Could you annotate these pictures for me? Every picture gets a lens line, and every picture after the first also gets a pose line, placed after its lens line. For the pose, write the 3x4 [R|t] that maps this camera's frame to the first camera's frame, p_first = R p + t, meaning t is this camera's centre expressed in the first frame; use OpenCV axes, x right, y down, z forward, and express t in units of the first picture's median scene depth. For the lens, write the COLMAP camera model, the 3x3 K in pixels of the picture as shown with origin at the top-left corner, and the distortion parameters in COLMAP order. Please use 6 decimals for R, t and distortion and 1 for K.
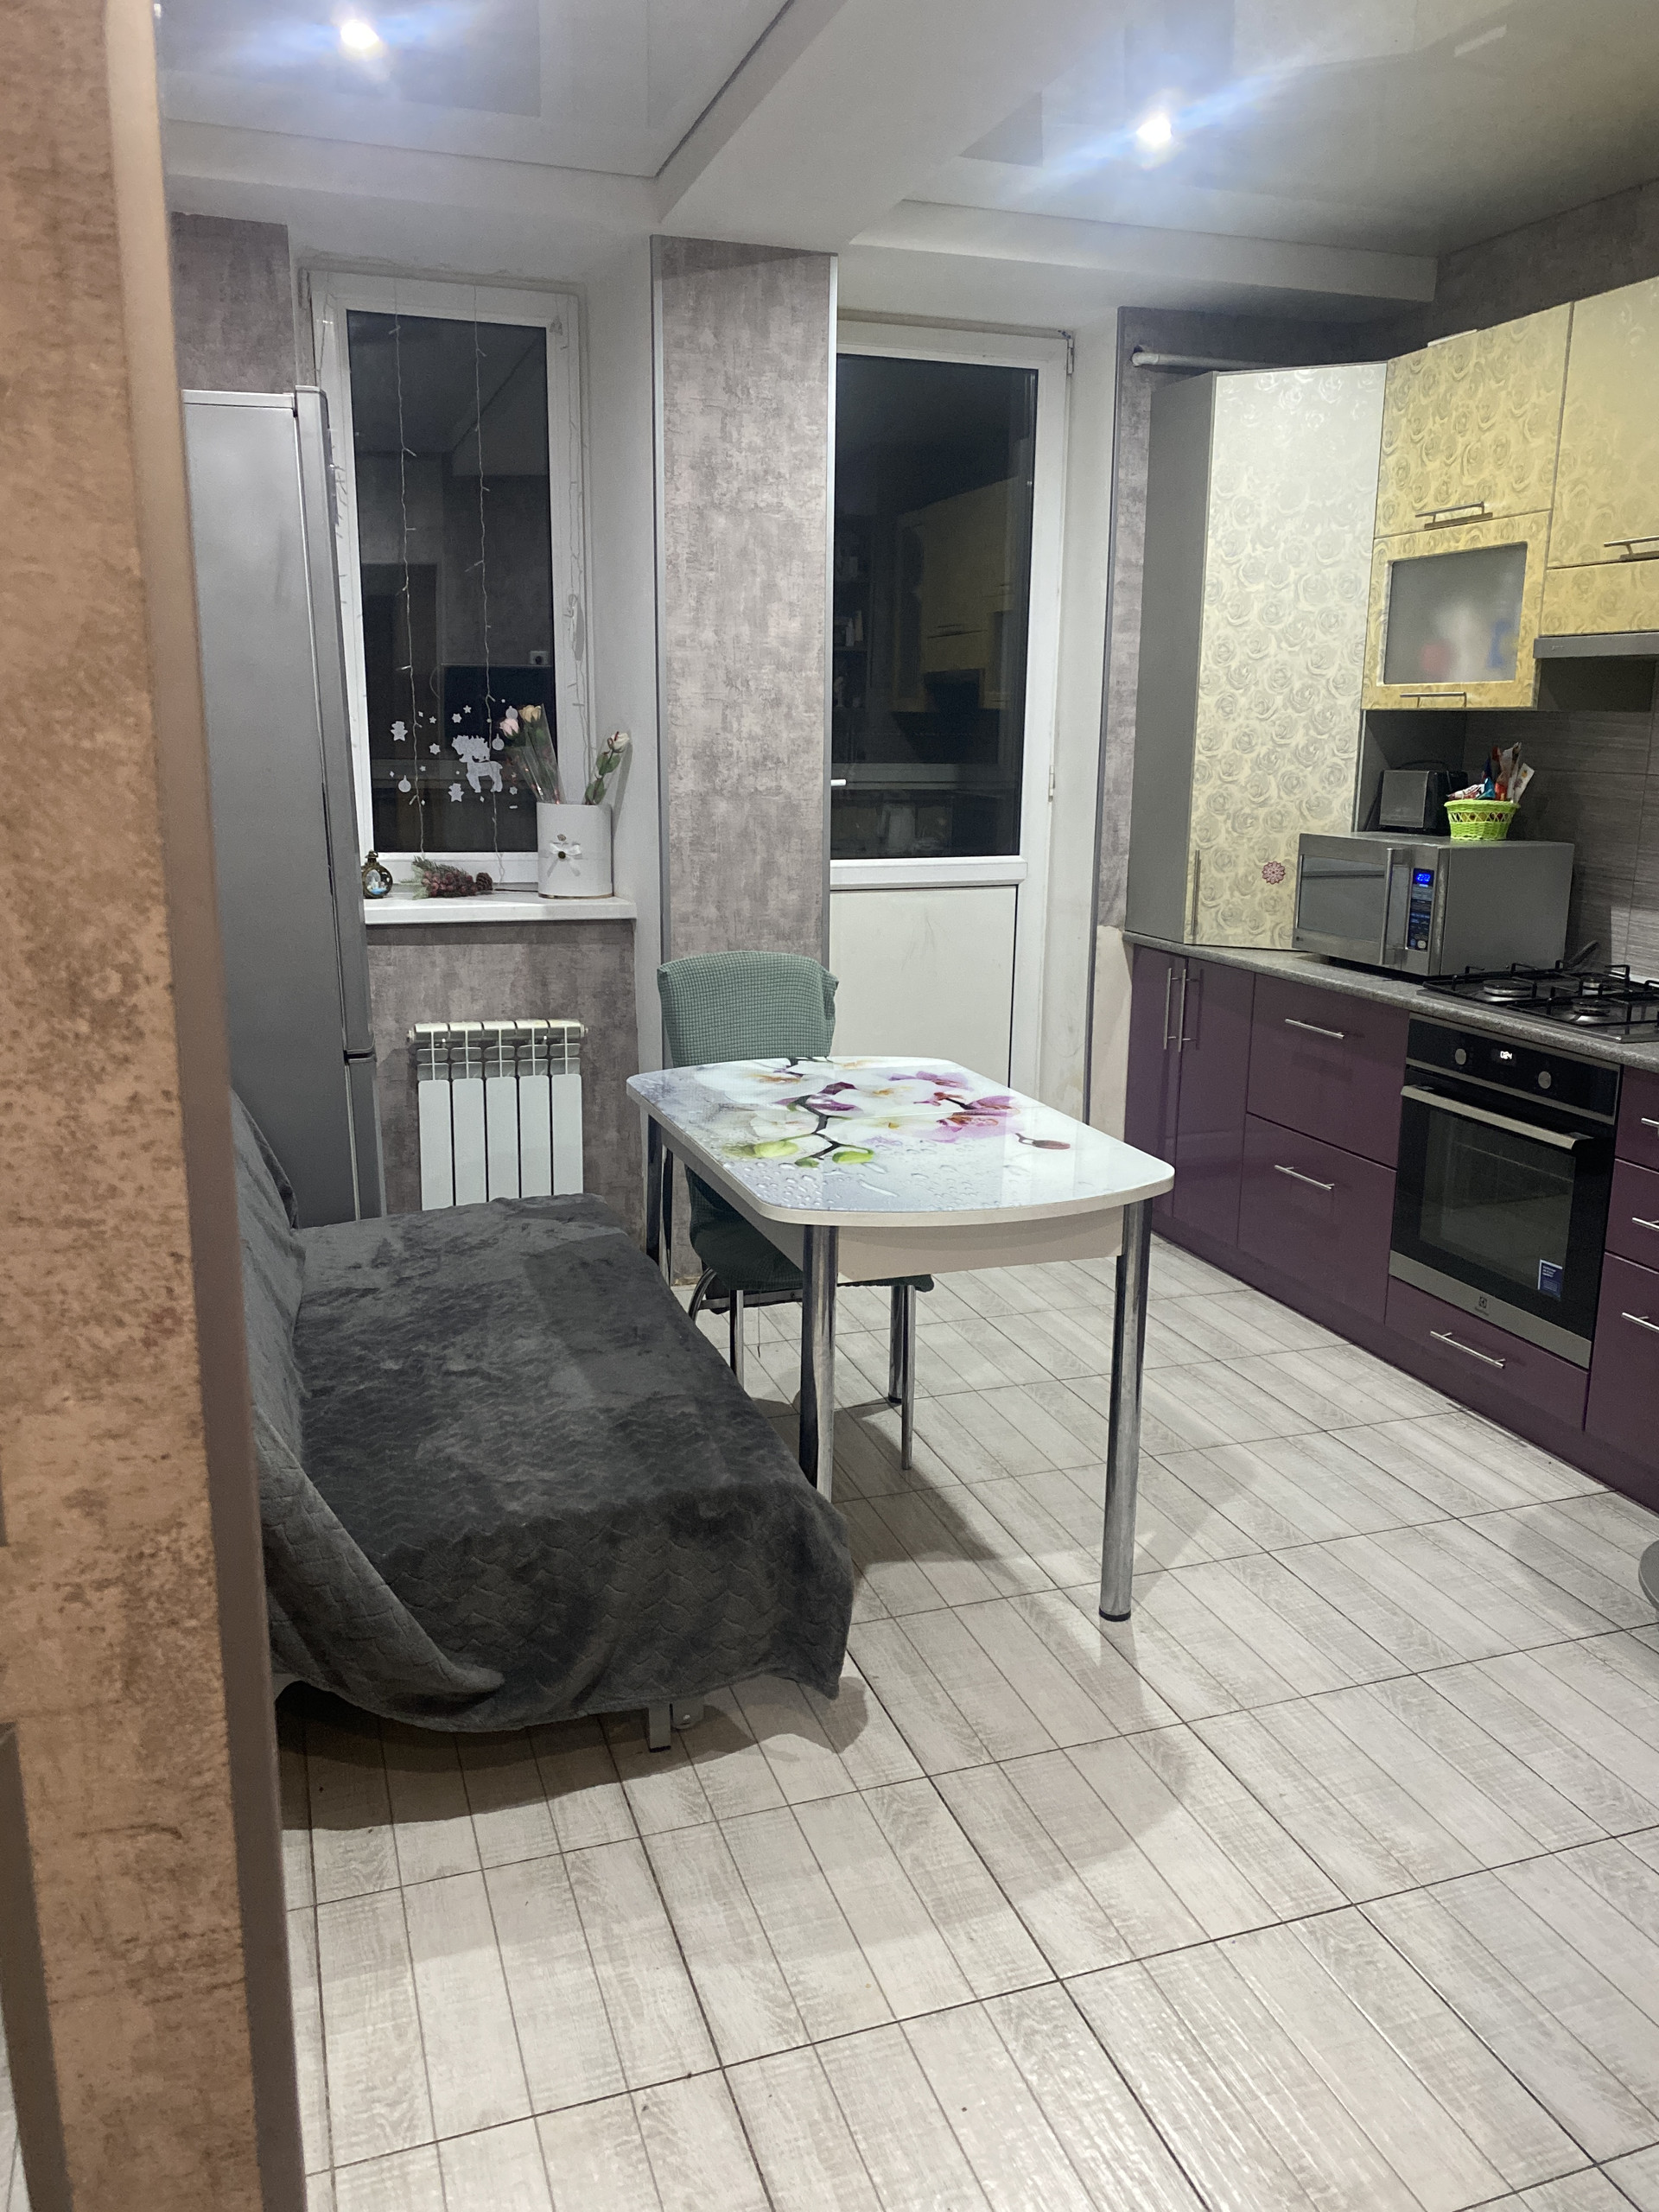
lens RADIAL K [[1675.4, 0, 838.2], [0, 1675.4, 1083.6], [0, 0, 1]] dist [0.022806, -0.028161]
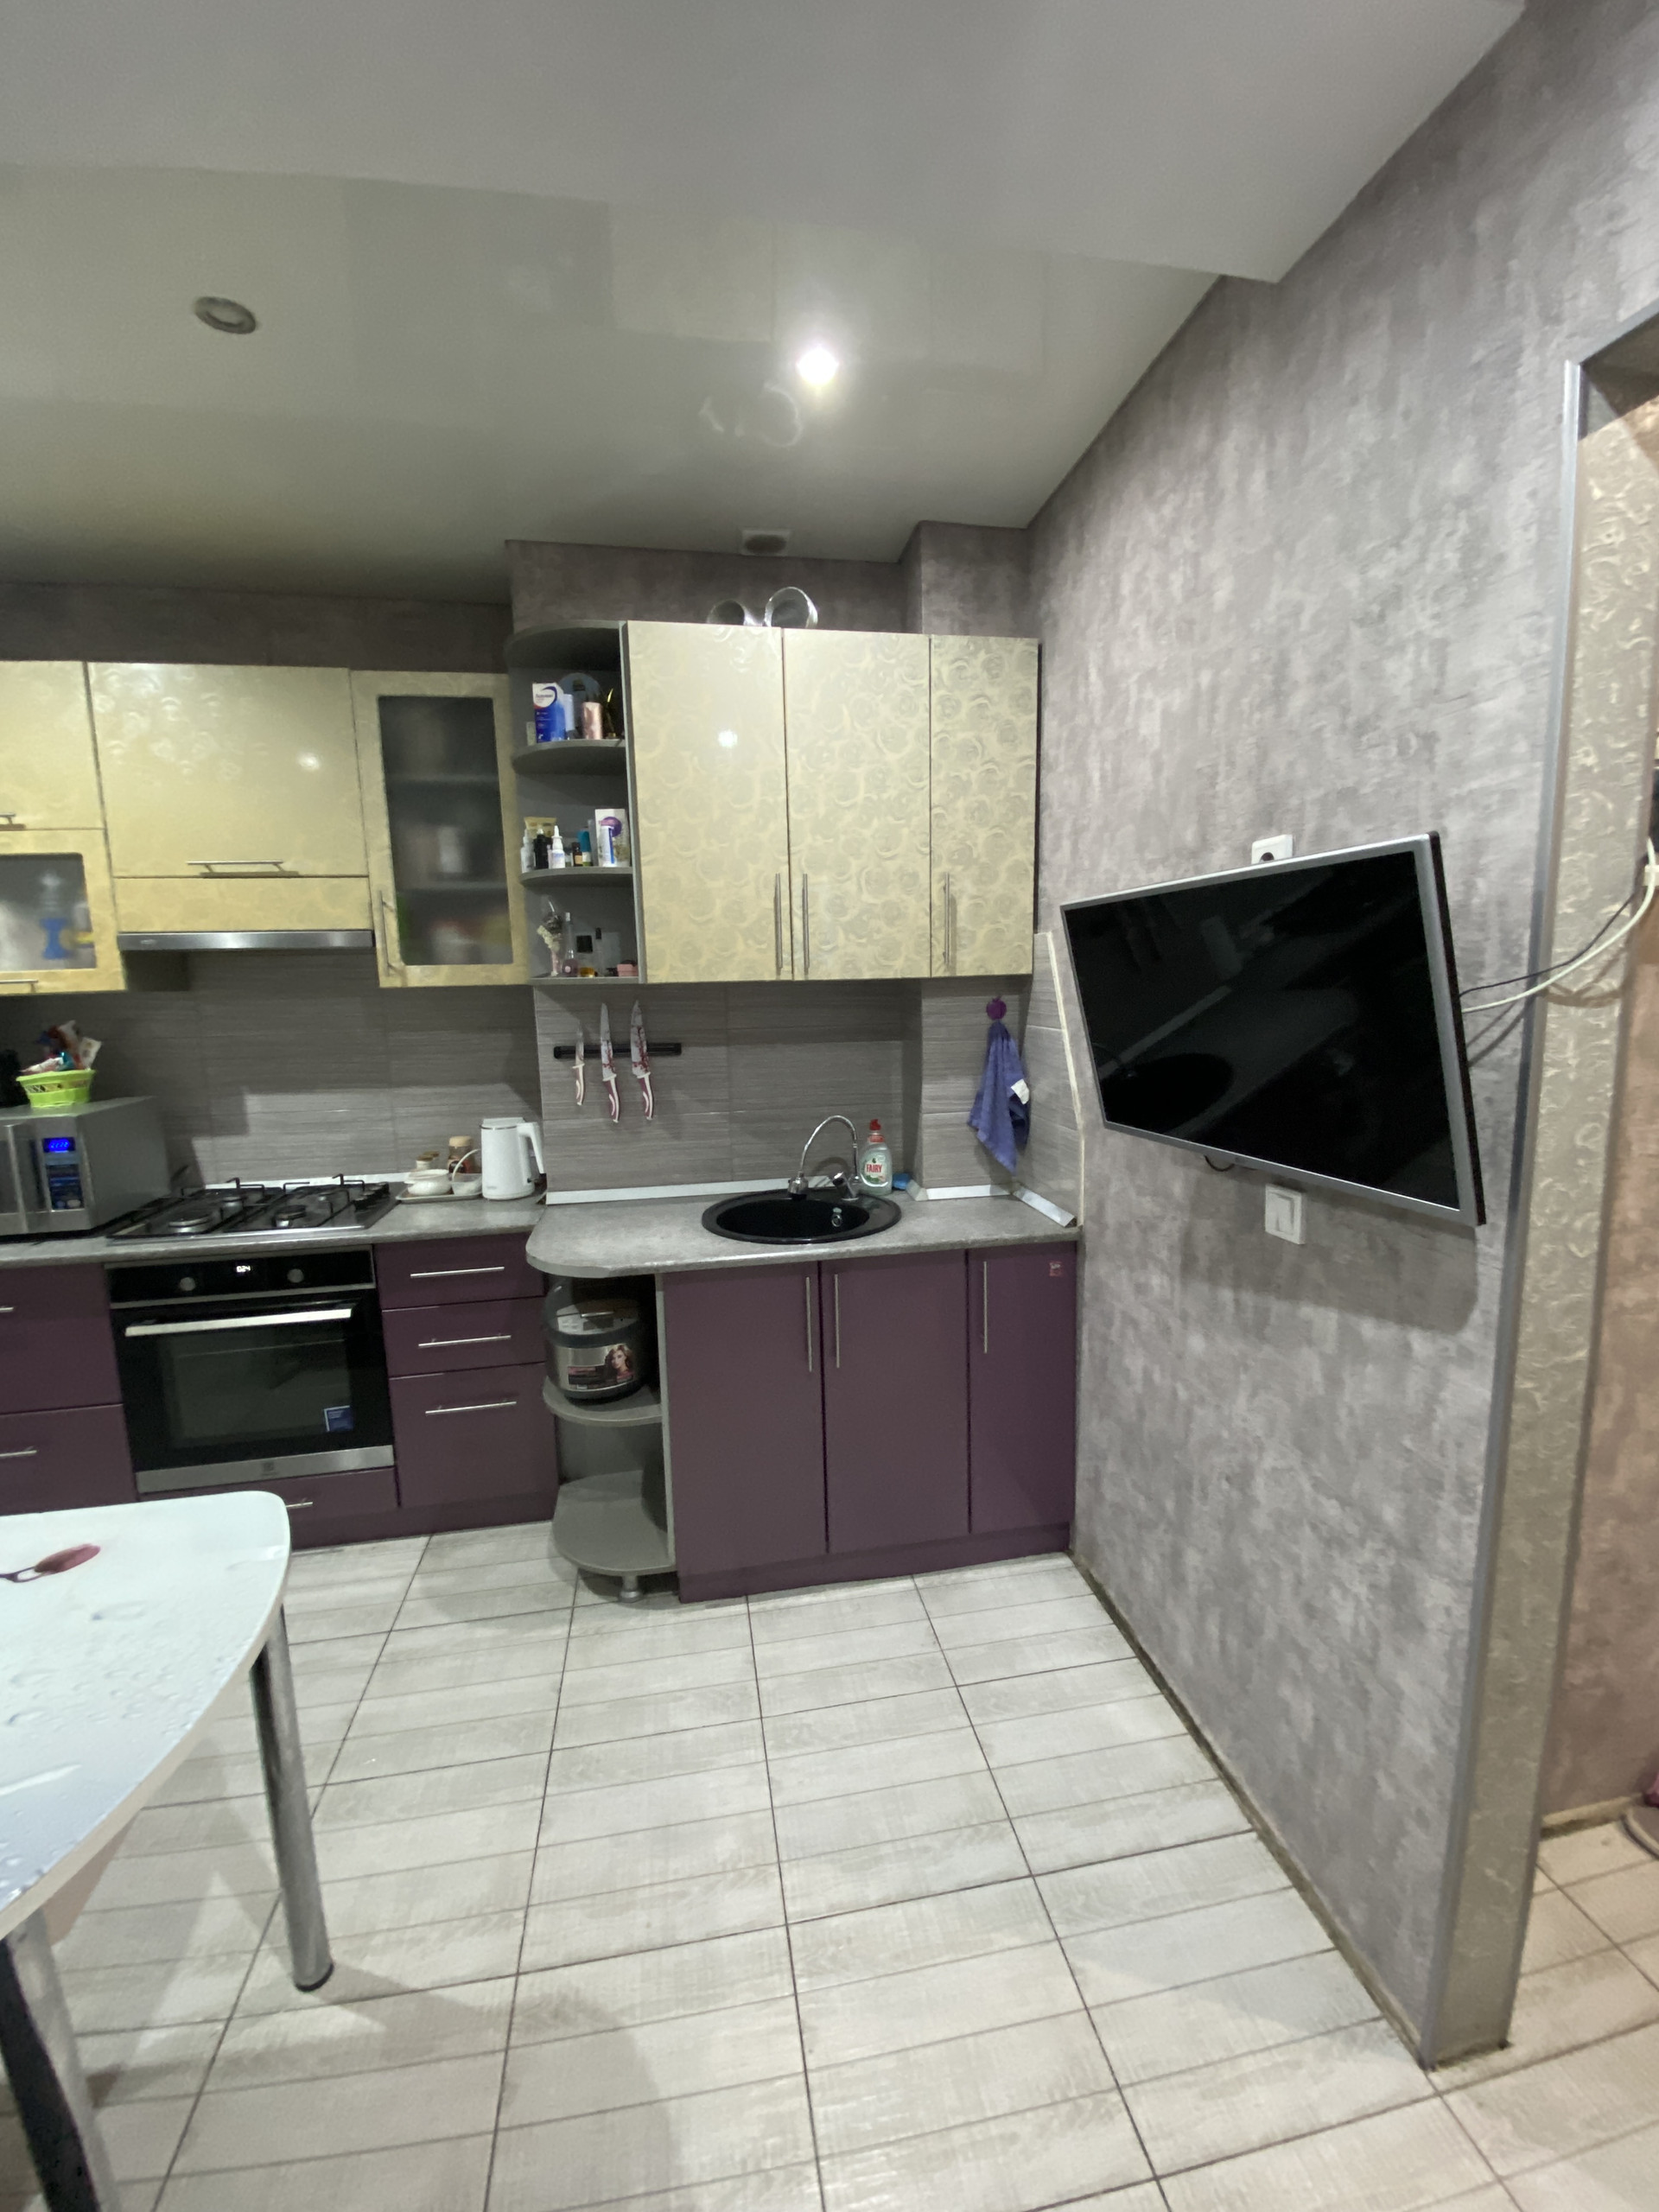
lens RADIAL K [[890.5, 0, 824.2], [0, 890.5, 1105.2], [0, 0, 1]] dist [0.012901, -0.018030]
pose [[0.162671, -0.156355, 0.974213, -0.125938], [0.237153, 0.964616, 0.115216, -0.090347], [-0.957756, 0.212295, 0.193995, 0.375909]]
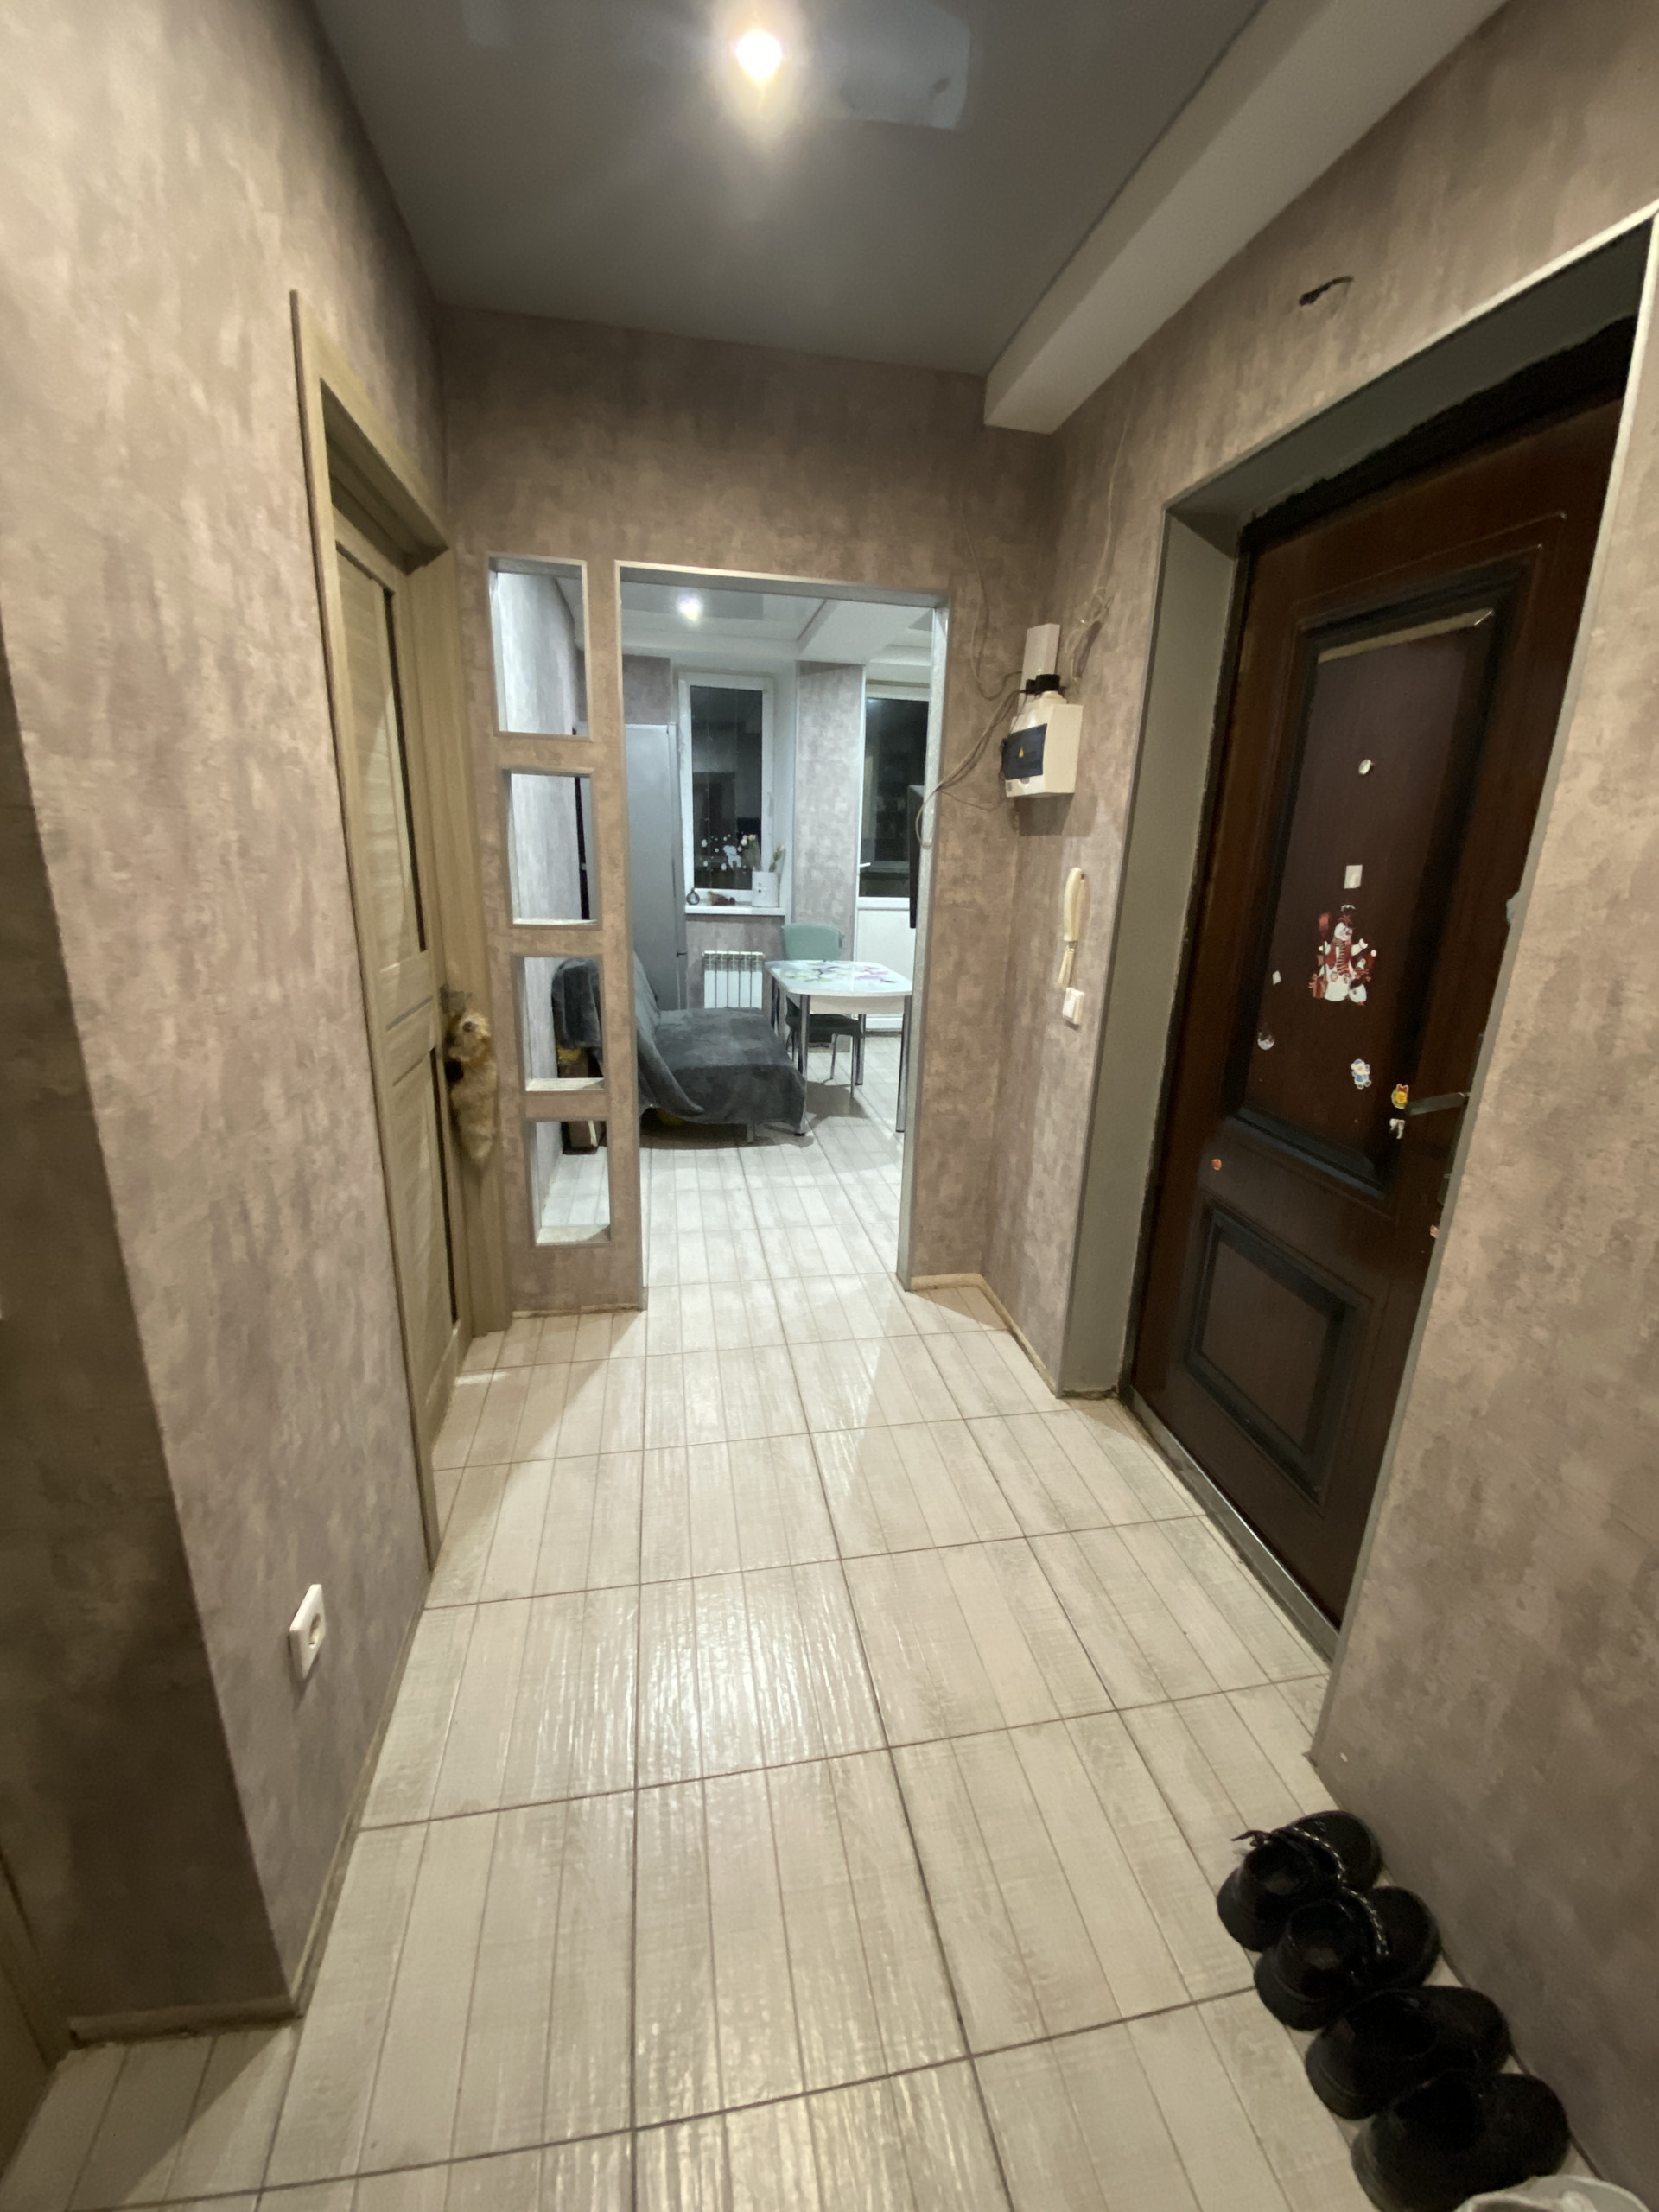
lens RADIAL K [[890.5, 0, 822.6], [0, 890.5, 1117.8], [0, 0, 1]] dist [0.012901, -0.018030]
pose [[0.987176, 0.064345, -0.146094, 0.182937], [-0.051722, 0.994722, 0.088615, 0.103424], [0.151025, -0.079922, 0.985294, -0.468625]]
